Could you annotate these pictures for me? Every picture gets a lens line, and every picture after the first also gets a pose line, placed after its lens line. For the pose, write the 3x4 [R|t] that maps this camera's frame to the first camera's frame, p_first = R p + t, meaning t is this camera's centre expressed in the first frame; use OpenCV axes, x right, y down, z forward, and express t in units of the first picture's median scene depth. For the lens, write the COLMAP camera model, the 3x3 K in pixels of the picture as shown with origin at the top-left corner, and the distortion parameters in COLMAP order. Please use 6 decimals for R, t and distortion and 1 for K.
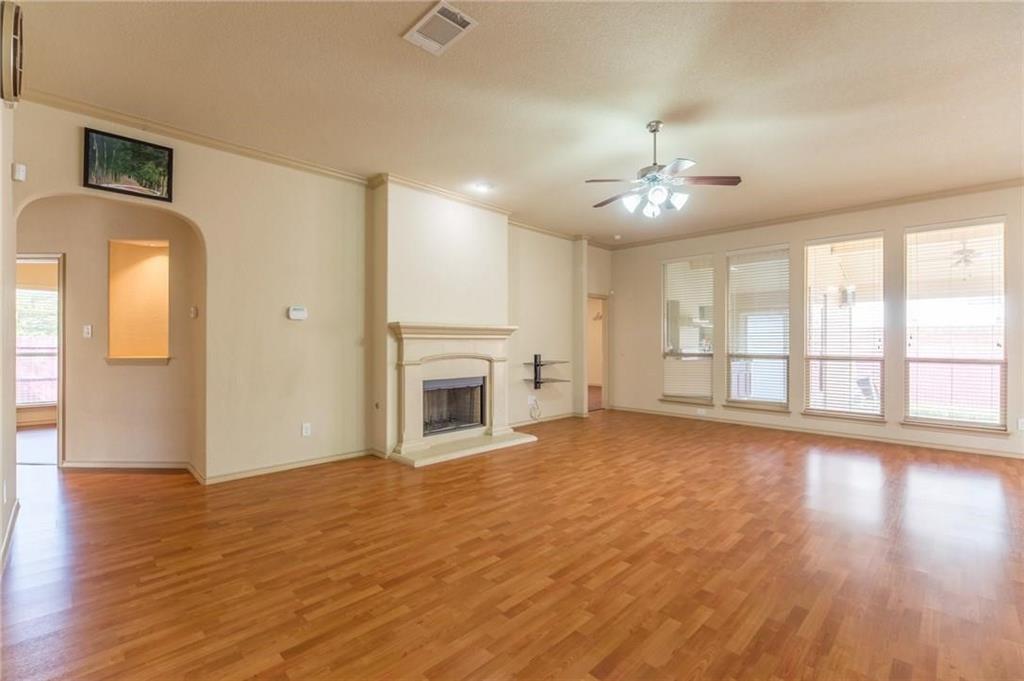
lens RADIAL K [[453.5, 0, 510.3], [0, 453.5, 348.4], [0, 0, 1]] dist [-0.000619, -0.000156]
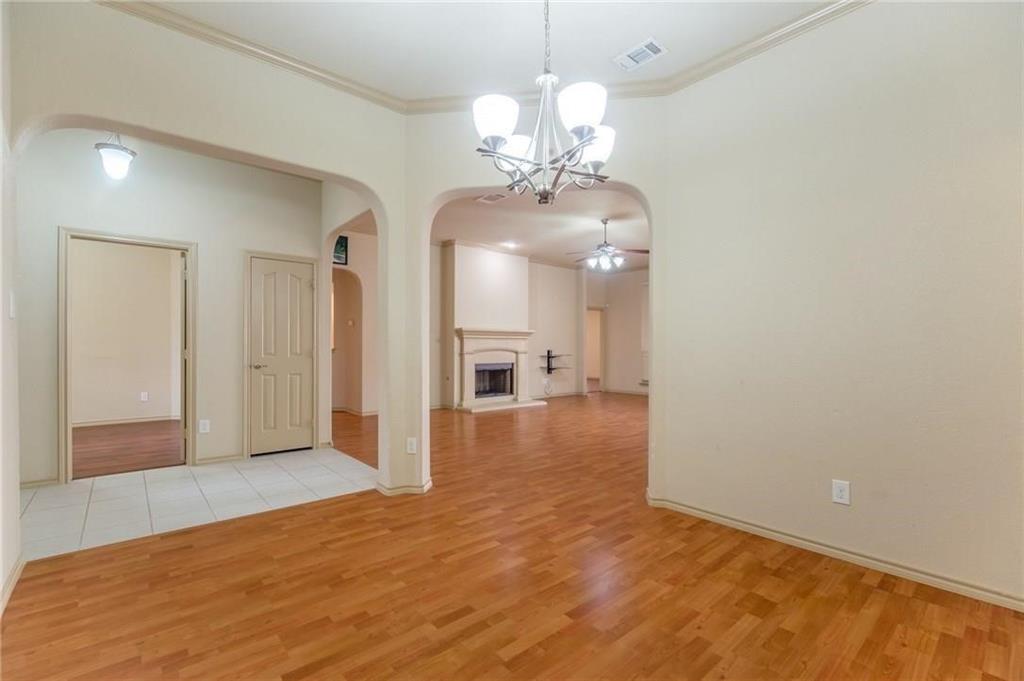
lens RADIAL K [[453.5, 0, 510.3], [0, 453.5, 348.4], [0, 0, 1]] dist [-0.000619, -0.000156]
pose [[0.997770, 0.000604, -0.066741, 0.039494], [-0.001254, 0.999952, -0.009709, 0.028579], [0.066732, 0.009771, 0.997723, -0.573515]]
